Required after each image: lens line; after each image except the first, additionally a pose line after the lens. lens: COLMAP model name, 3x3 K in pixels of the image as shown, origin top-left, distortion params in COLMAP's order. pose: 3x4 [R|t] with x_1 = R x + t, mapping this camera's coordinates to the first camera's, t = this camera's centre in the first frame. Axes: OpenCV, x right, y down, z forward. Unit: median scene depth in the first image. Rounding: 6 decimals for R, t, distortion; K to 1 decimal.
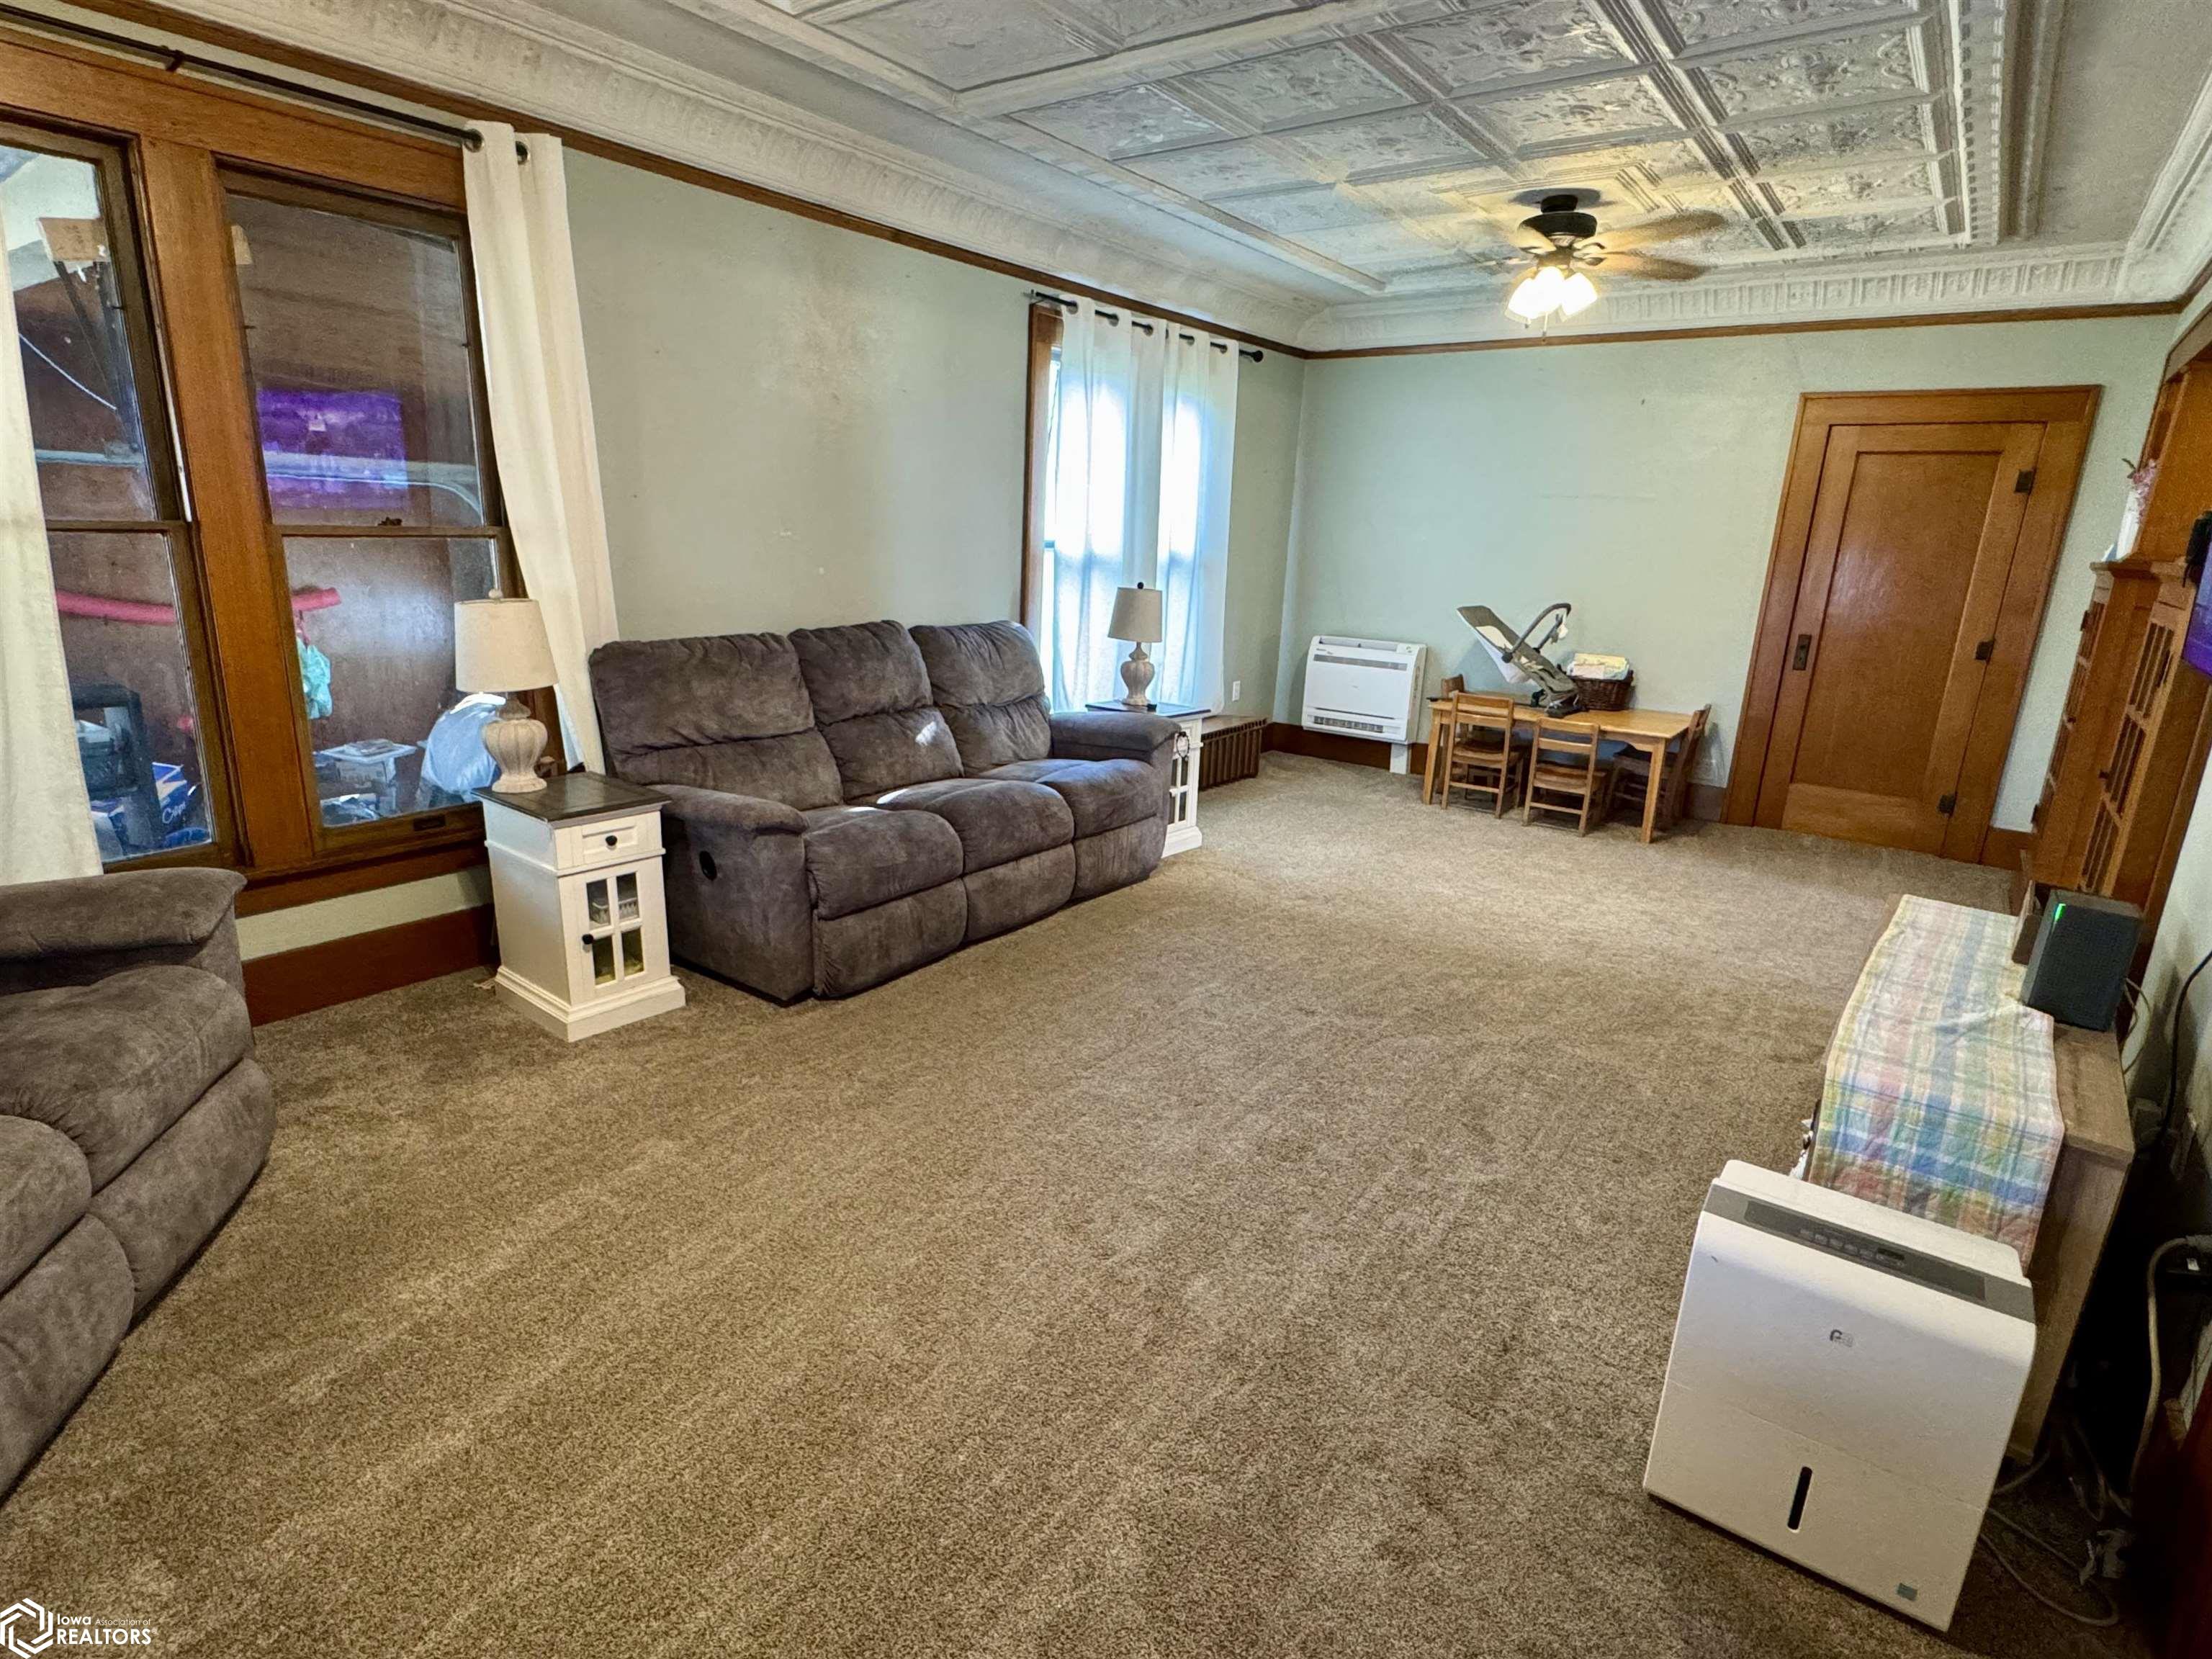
lens RADIAL K [[1142.5, 0, 1098.8], [0, 1142.5, 819.8], [0, 0, 1]] dist [-0.001260, -0.000476]
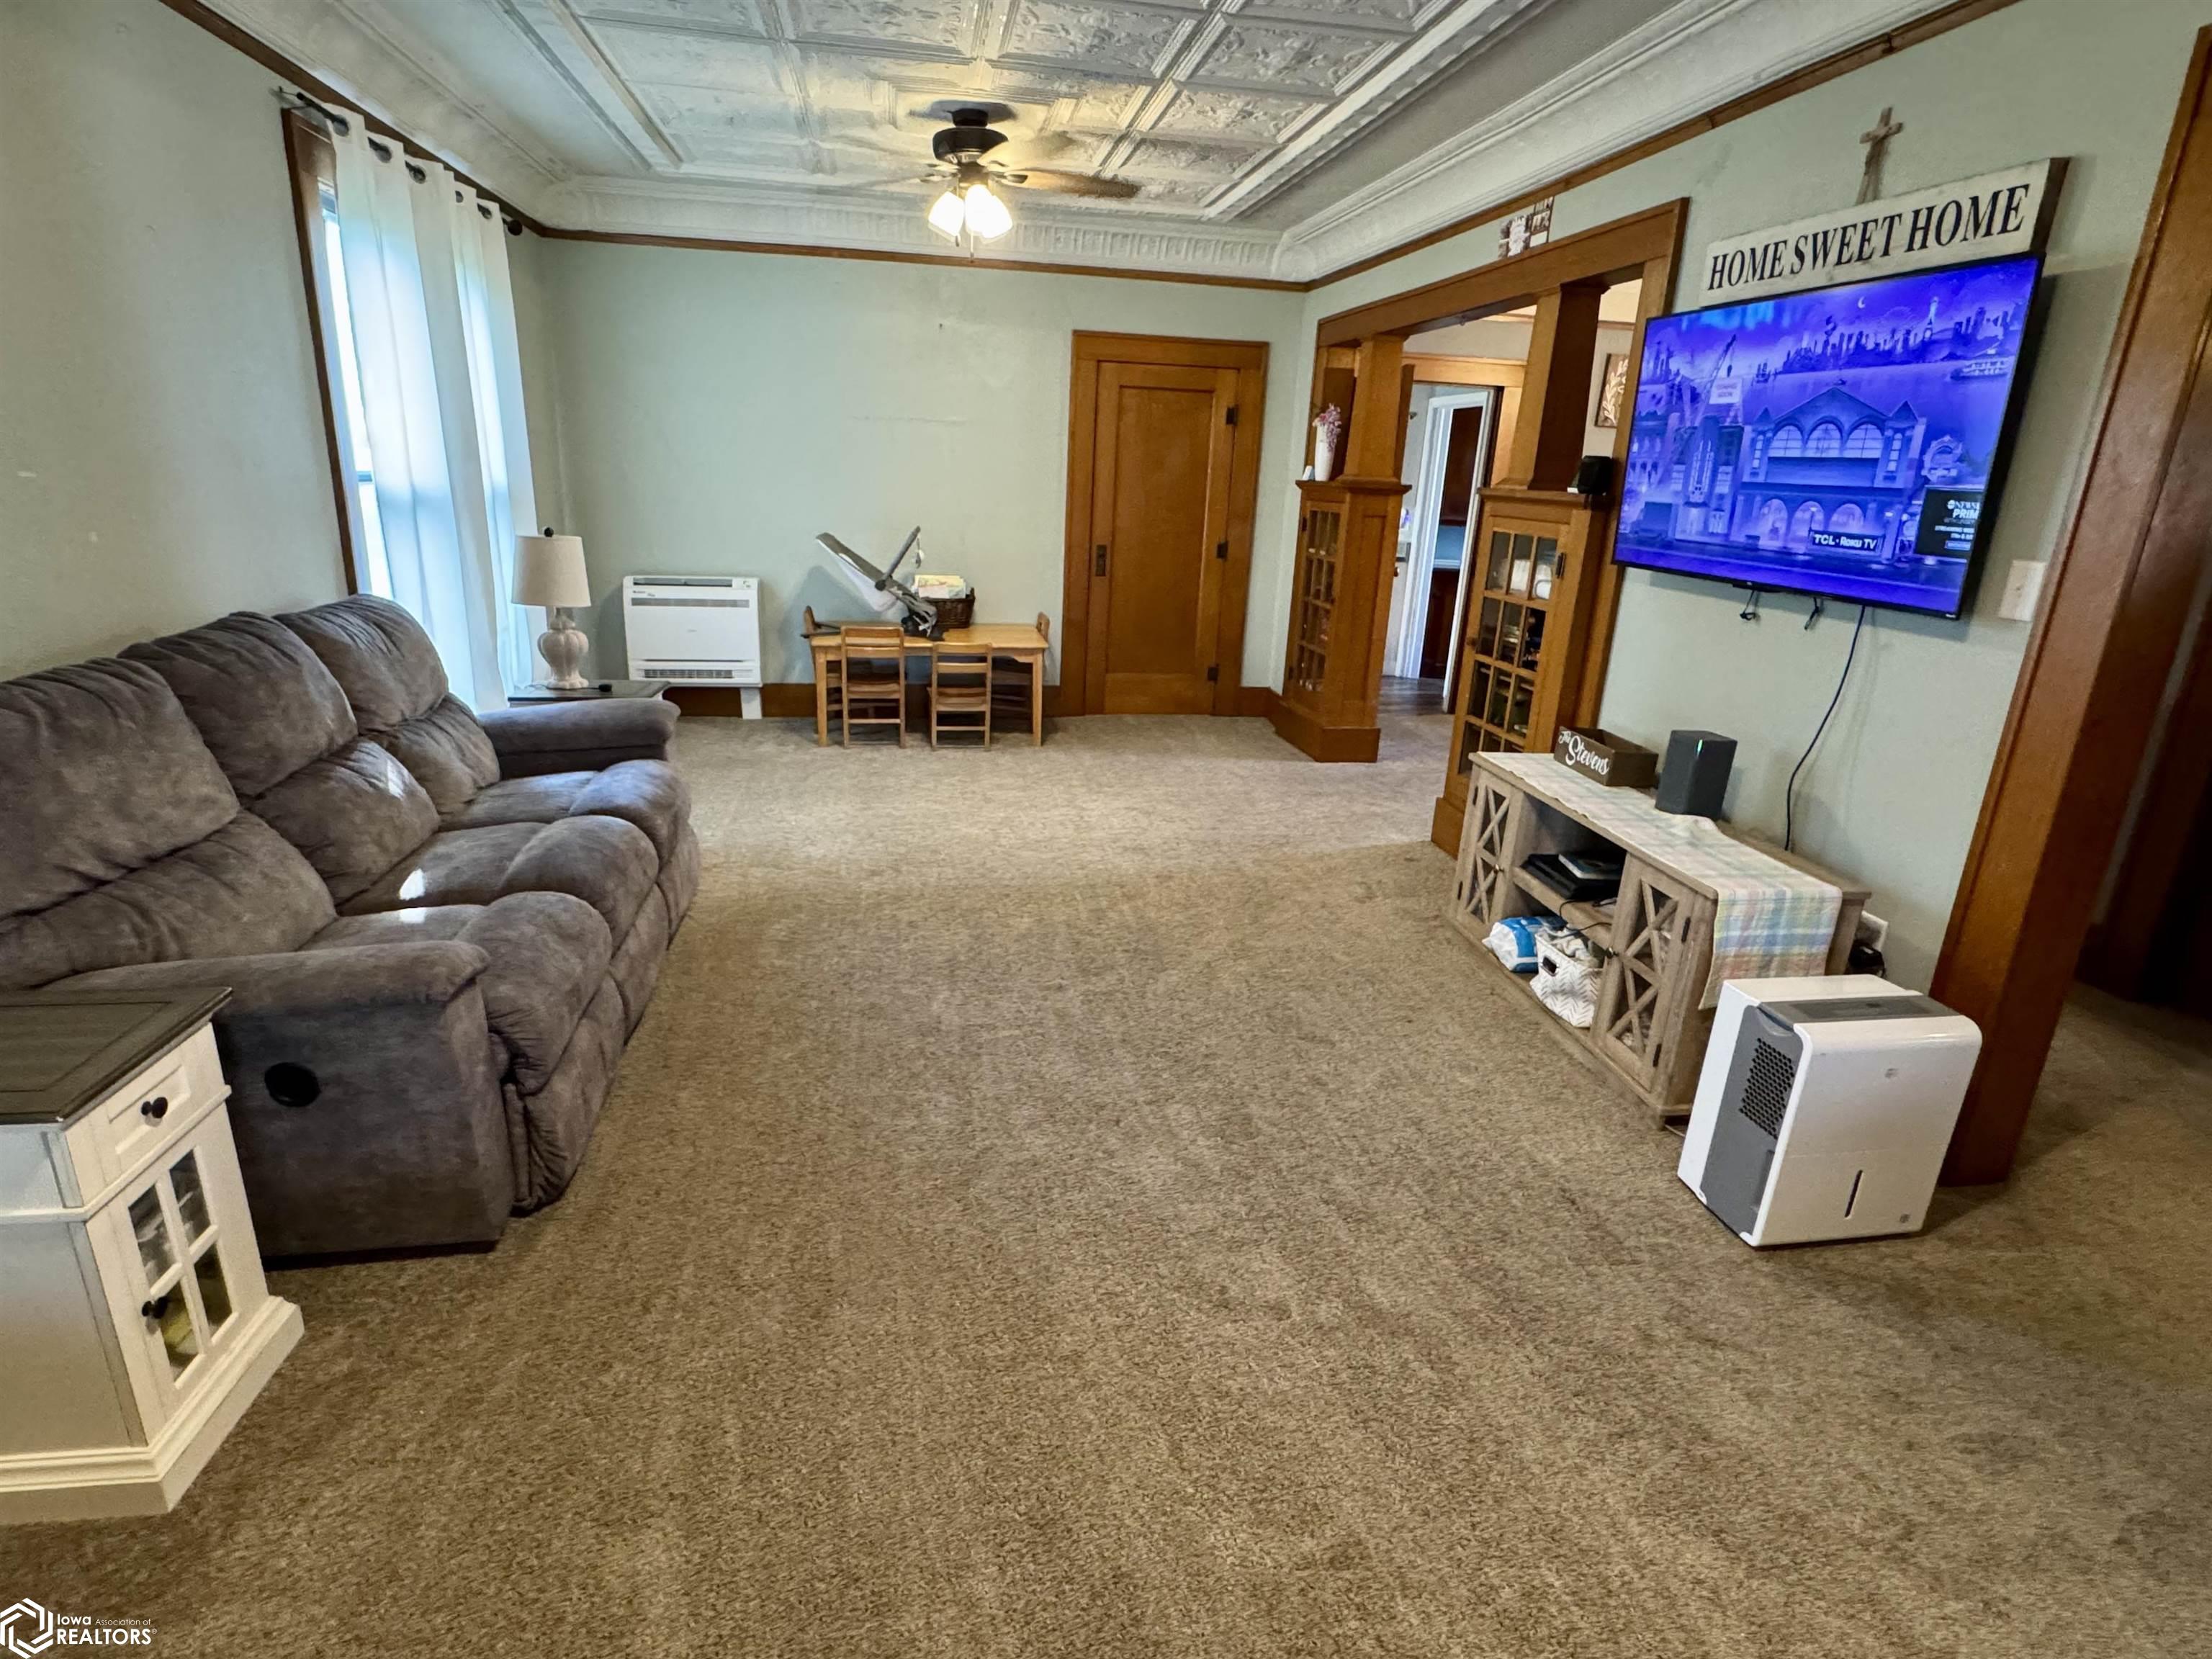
lens RADIAL K [[1142.5, 0, 1098.8], [0, 1142.5, 819.8], [0, 0, 1]] dist [-0.001260, -0.000476]
pose [[0.690086, -0.222884, 0.688552, -0.293601], [0.169893, 0.974701, 0.145238, -0.070472], [-0.703504, 0.016753, 0.710494, 0.216470]]
